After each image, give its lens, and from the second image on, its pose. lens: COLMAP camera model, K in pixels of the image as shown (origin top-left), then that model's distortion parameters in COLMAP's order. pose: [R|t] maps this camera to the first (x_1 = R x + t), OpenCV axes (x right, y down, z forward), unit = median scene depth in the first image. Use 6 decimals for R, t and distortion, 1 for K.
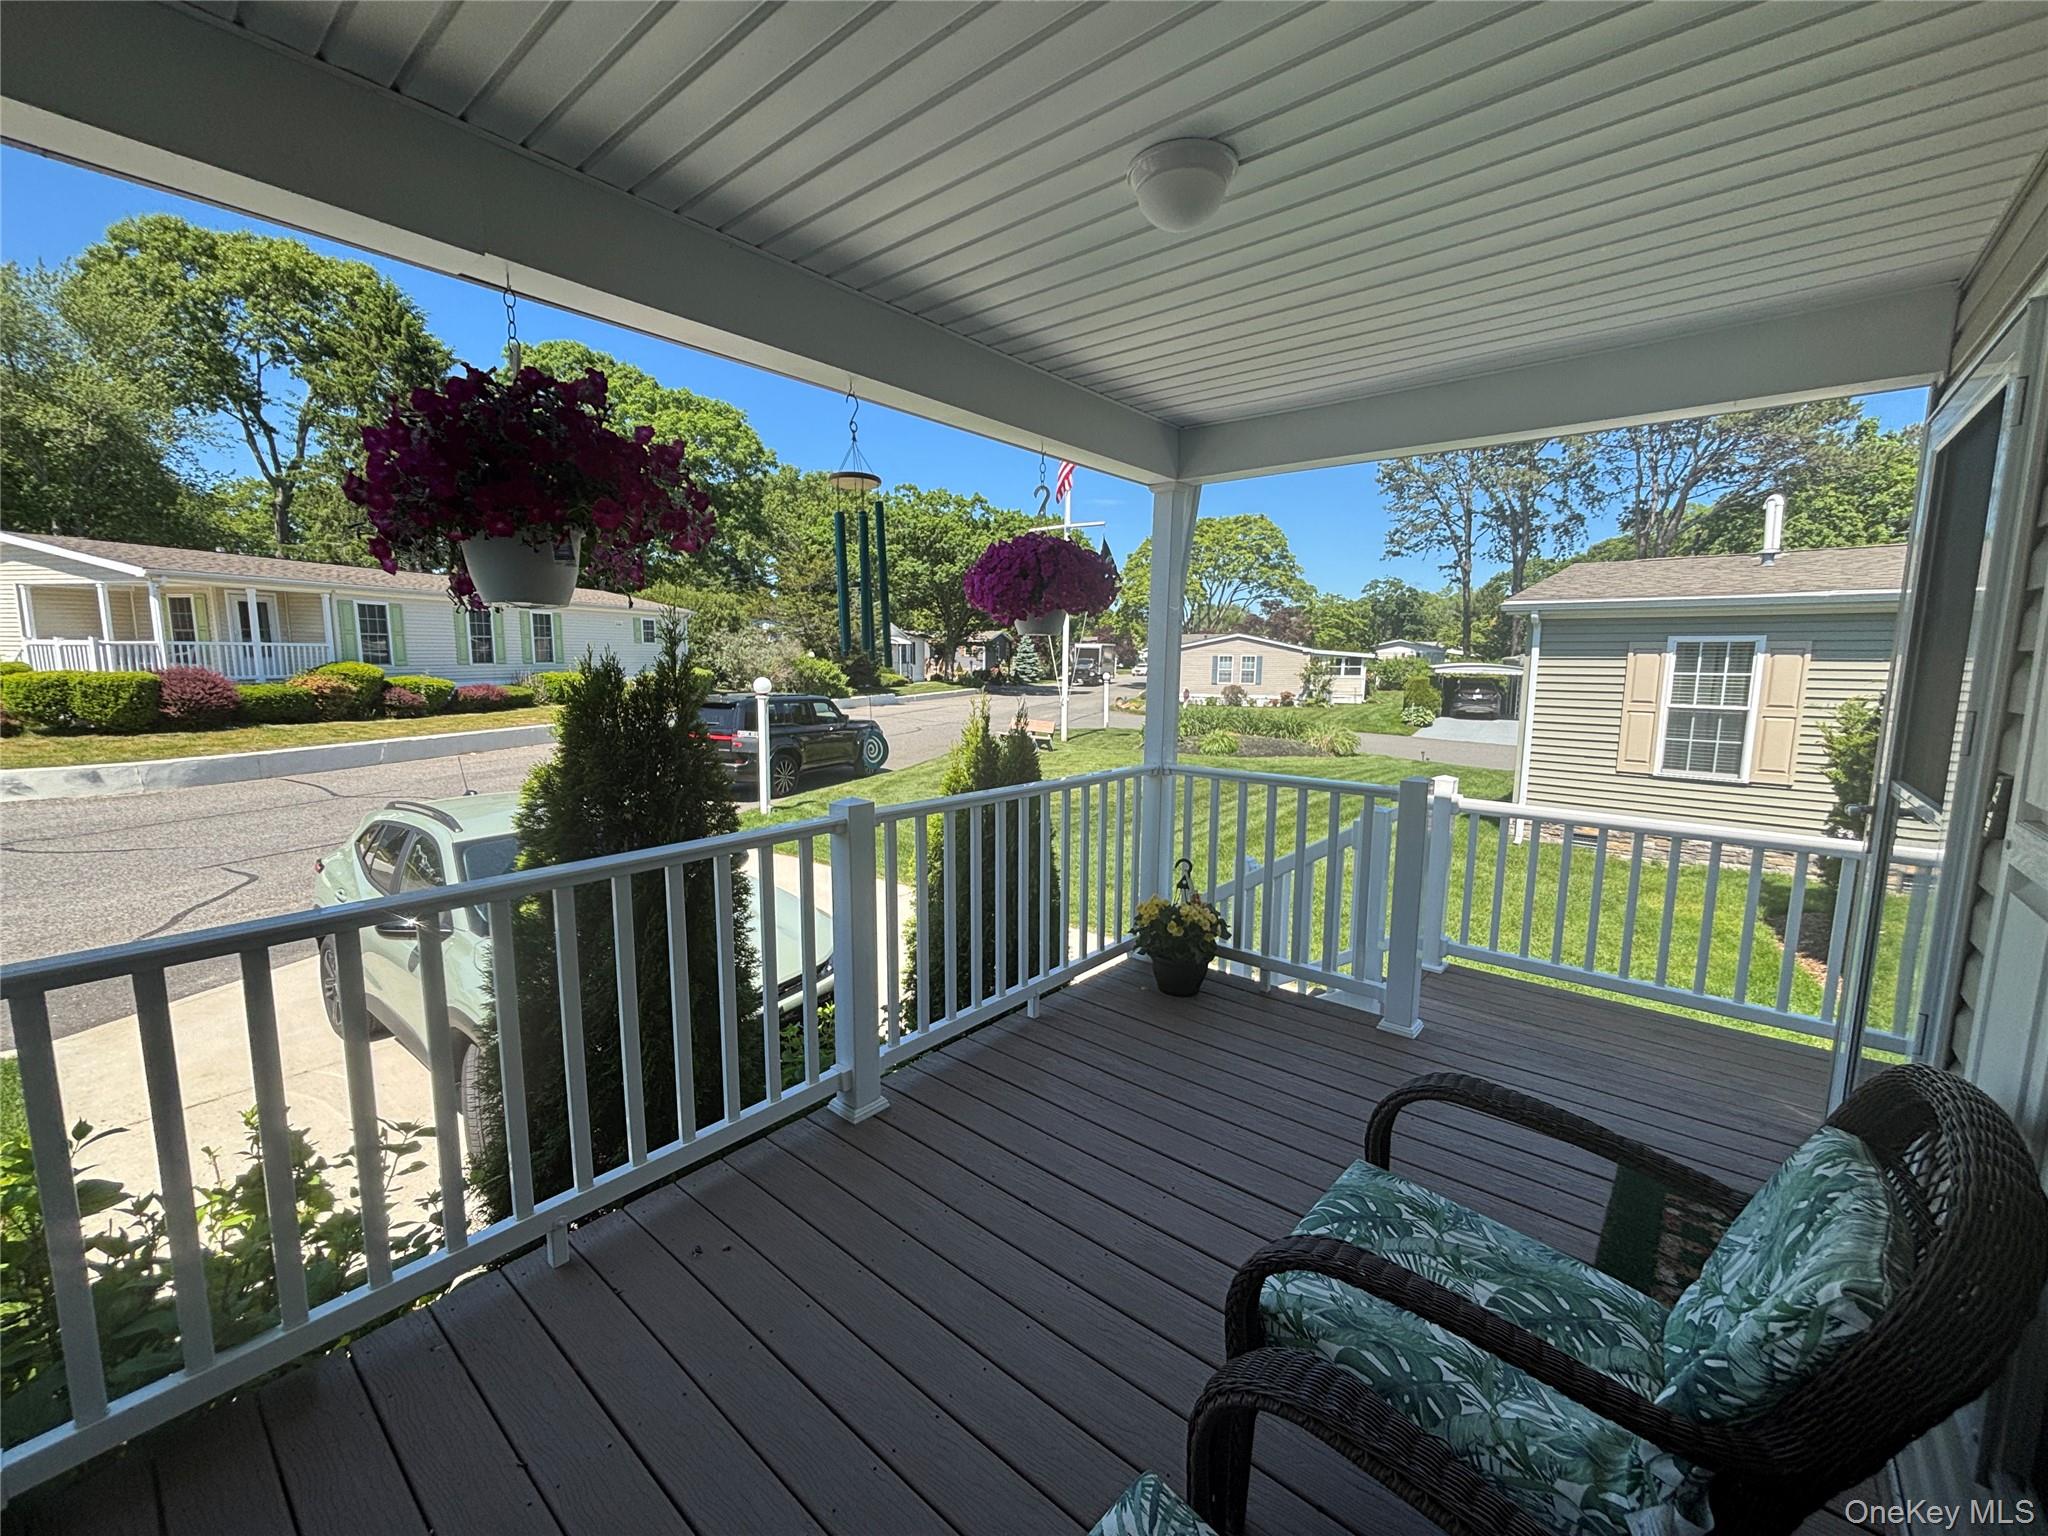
lens RADIAL K [[829.0, 0, 1027.0], [0, 829.0, 763.5], [0, 0, 1]] dist [0.003318, -0.001094]
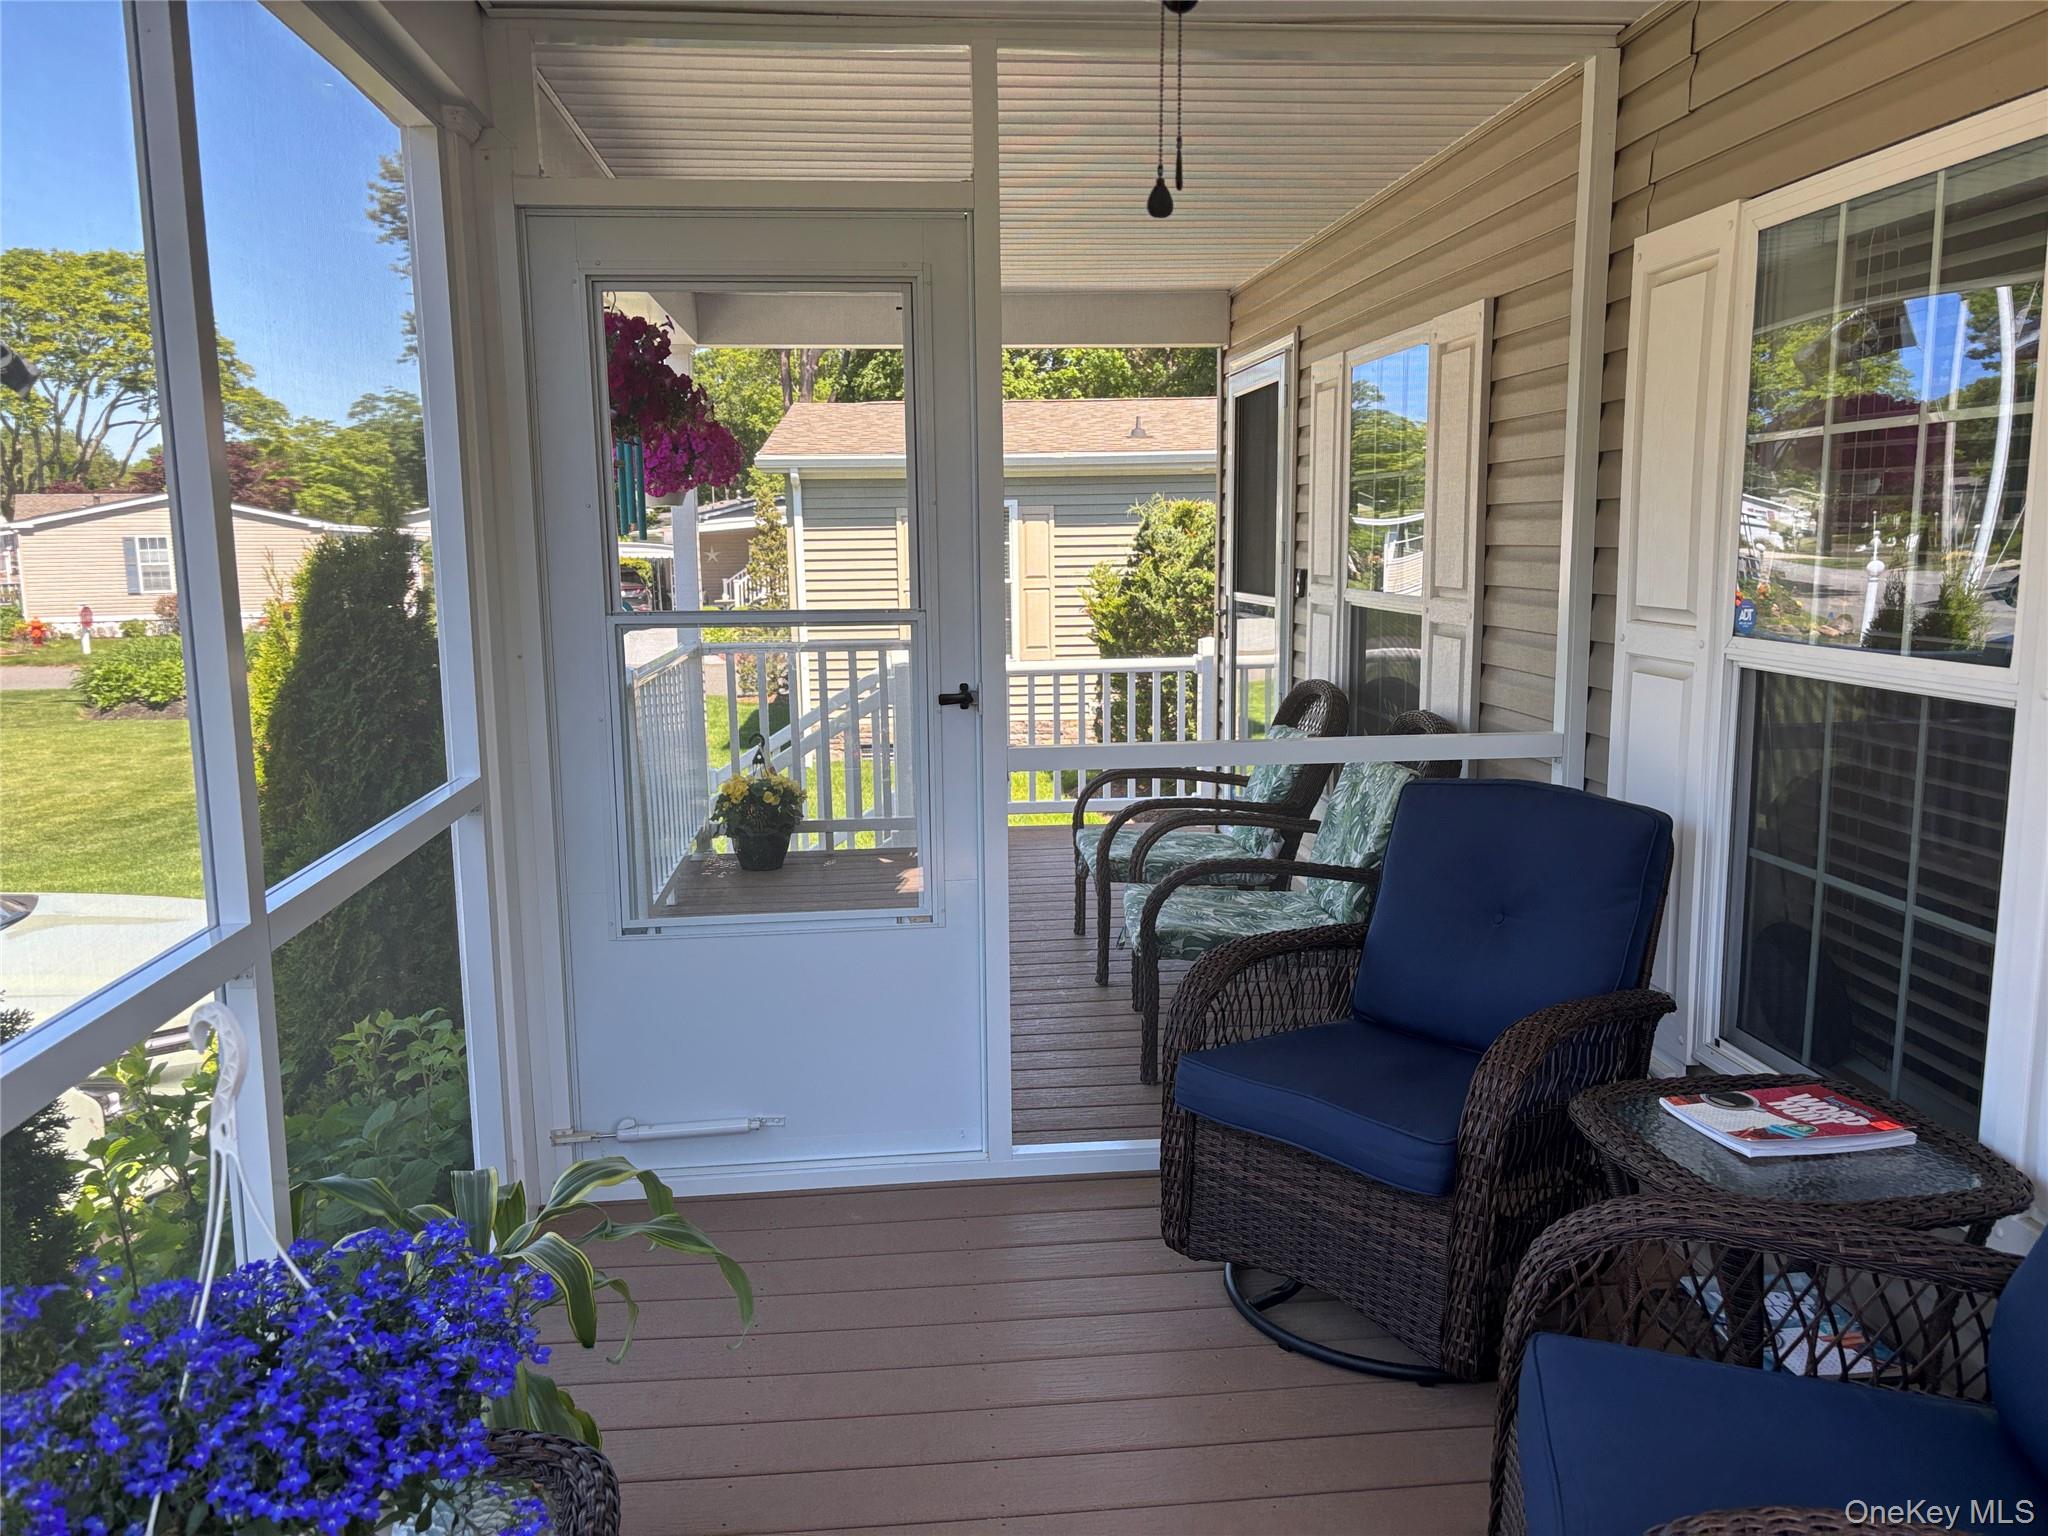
lens RADIAL K [[1560.5, 0, 1020.6], [0, 1560.5, 766.2], [0, 0, 1]] dist [0.066947, -0.073592]
pose [[0.697974, -0.124581, 0.705203, -0.315500], [0.112746, 0.991587, 0.063582, 0.024703], [-0.707192, 0.035130, 0.706149, -0.185393]]
